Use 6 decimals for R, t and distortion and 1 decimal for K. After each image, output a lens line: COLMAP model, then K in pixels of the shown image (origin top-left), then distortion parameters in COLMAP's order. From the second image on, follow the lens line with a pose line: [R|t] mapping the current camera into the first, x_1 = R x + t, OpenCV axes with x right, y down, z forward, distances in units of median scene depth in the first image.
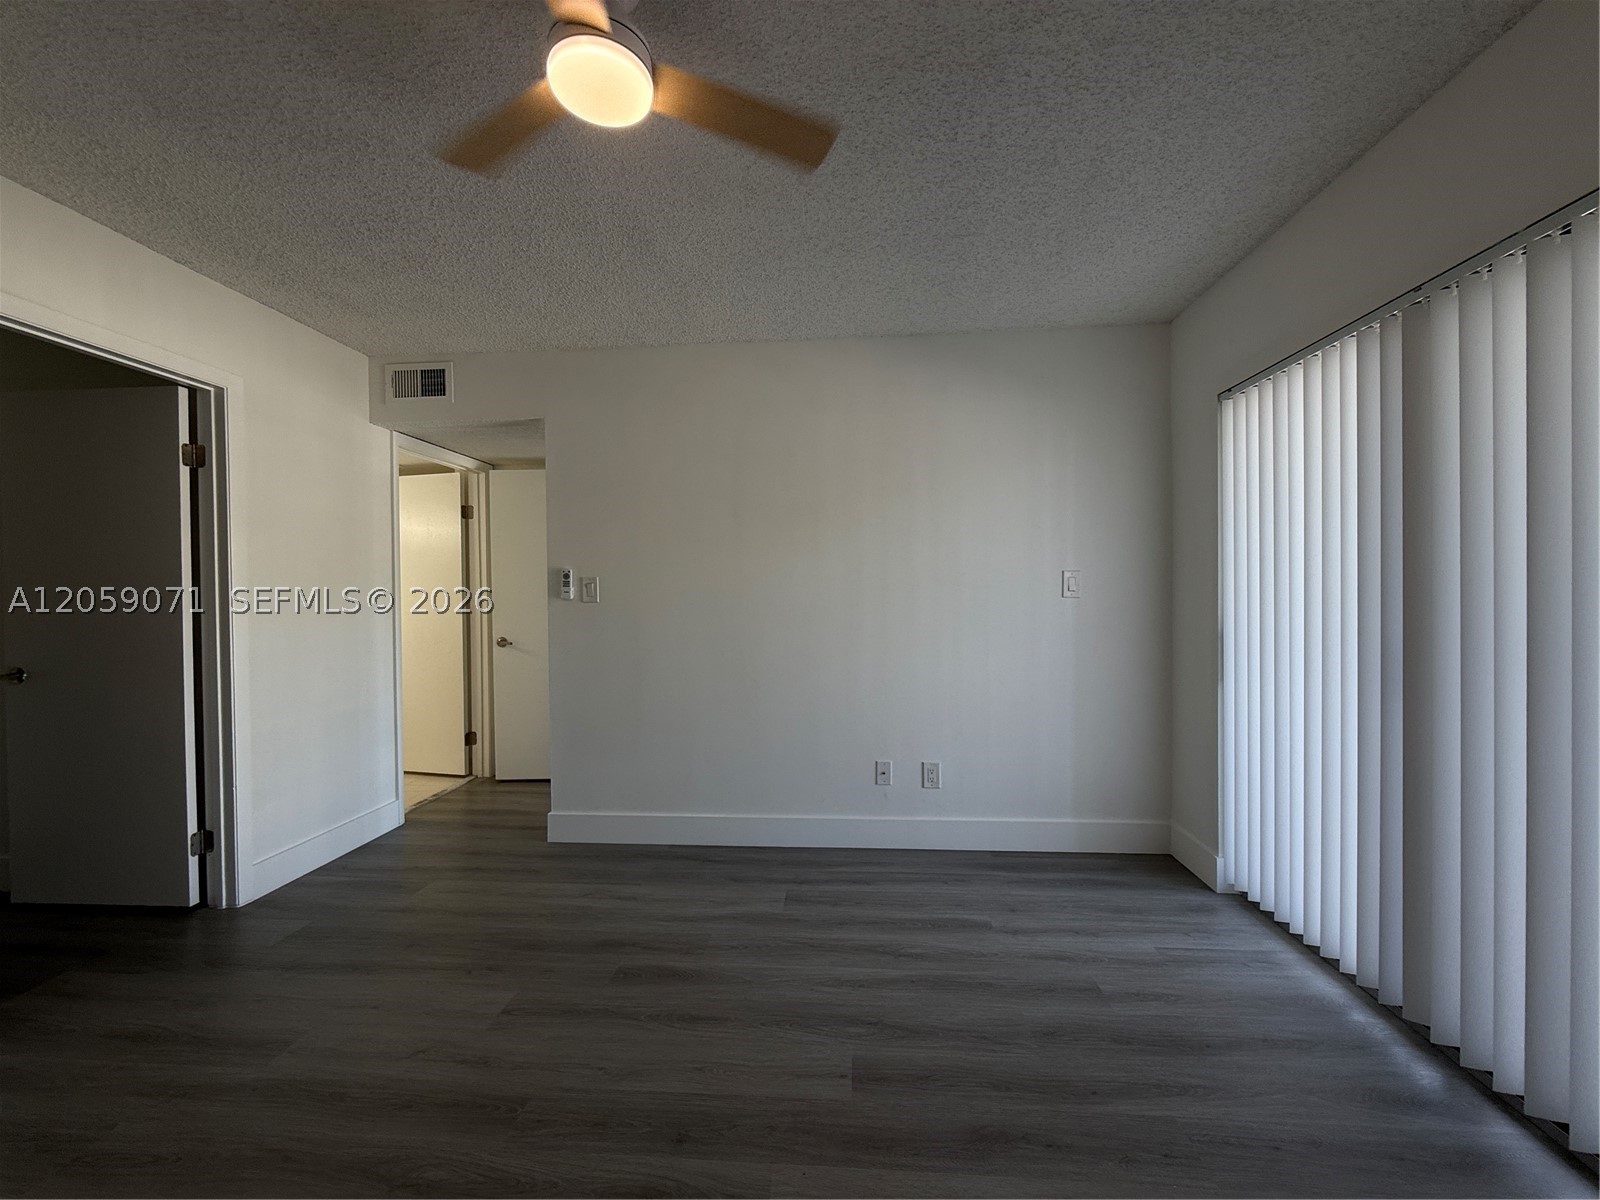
lens RADIAL K [[635.8, 0, 800.0], [0, 635.8, 600.0], [0, 0, 1]] dist [0.000238, -0.000269]
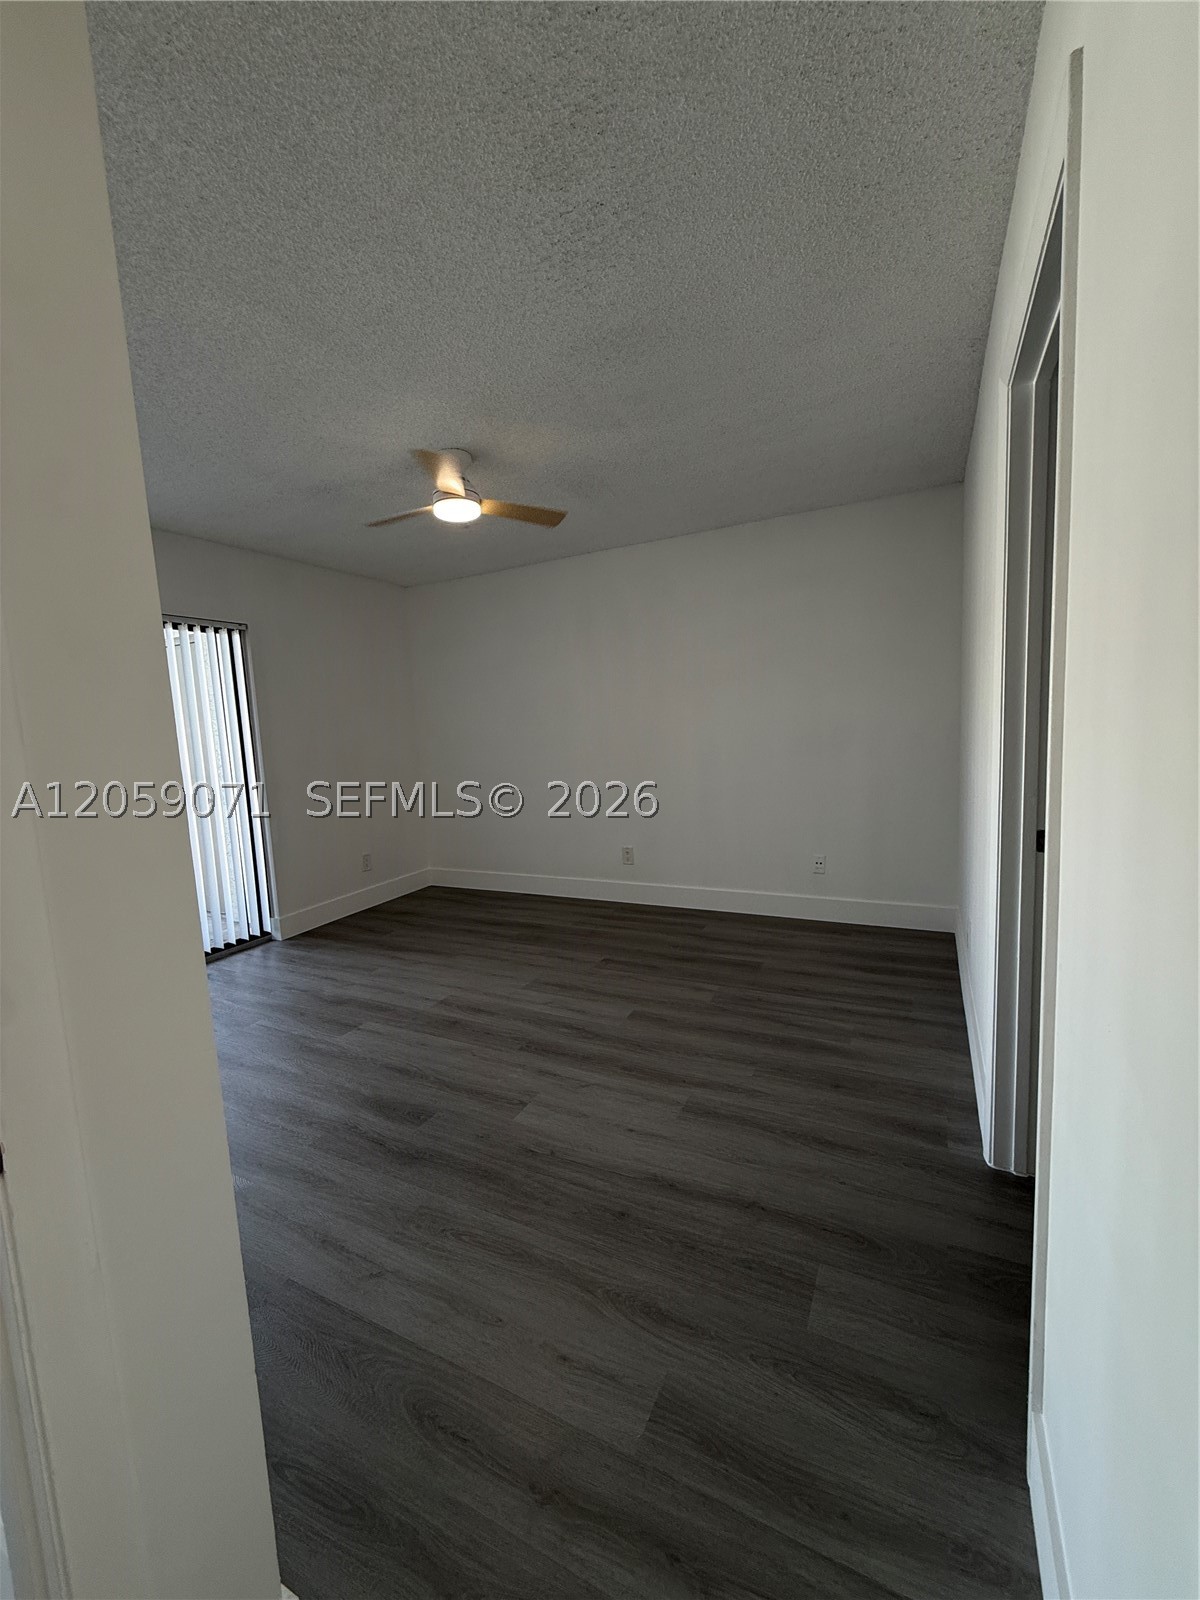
lens RADIAL K [[636.6, 0, 600.0], [0, 636.6, 800.0], [0, 0, 1]] dist [0.001334, -0.000251]
pose [[-0.922573, 0.010286, 0.385685, -0.730403], [0.060072, 0.991283, 0.117258, -0.026243], [-0.381117, 0.131348, -0.915149, 1.352928]]
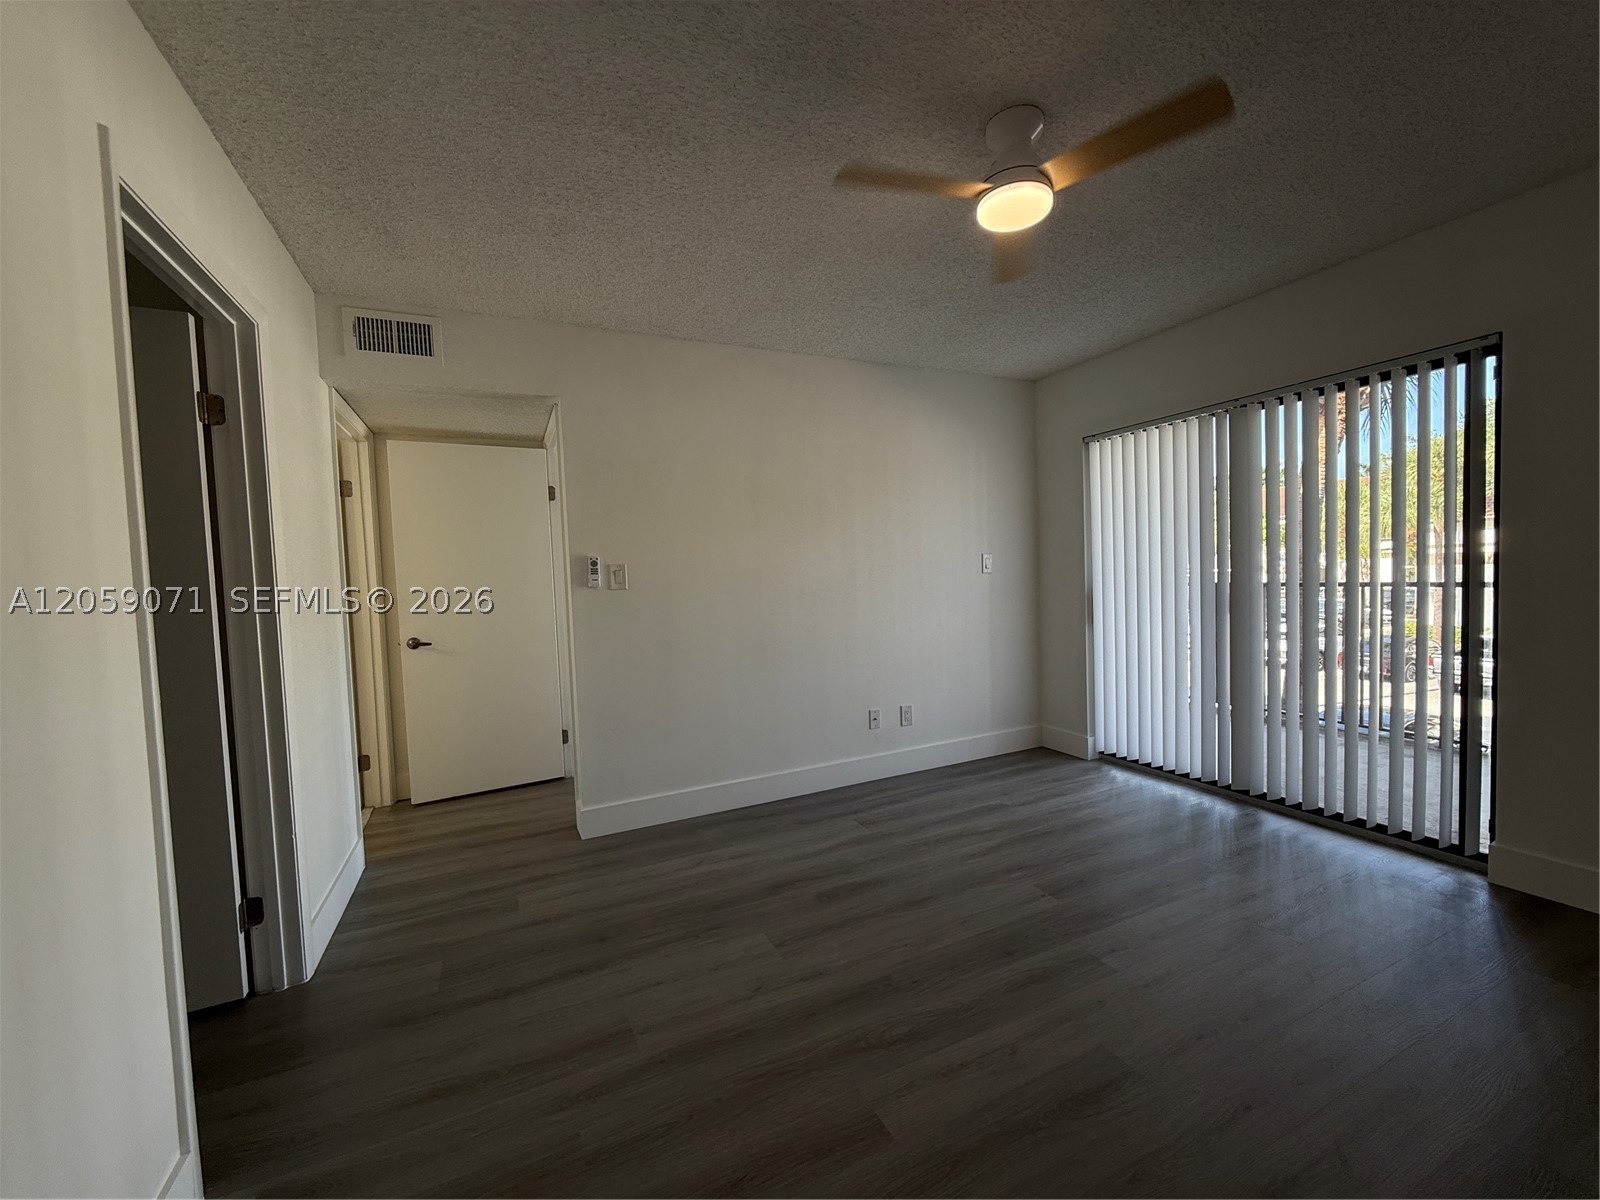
lens RADIAL K [[636.6, 0, 802.1], [0, 636.6, 601.8], [0, 0, 1]] dist [0.001334, -0.000251]
pose [[0.868639, -0.045886, 0.493316, -0.665884], [0.033549, 0.998864, 0.033836, -0.001805], [-0.494308, -0.012841, 0.869192, -0.001281]]
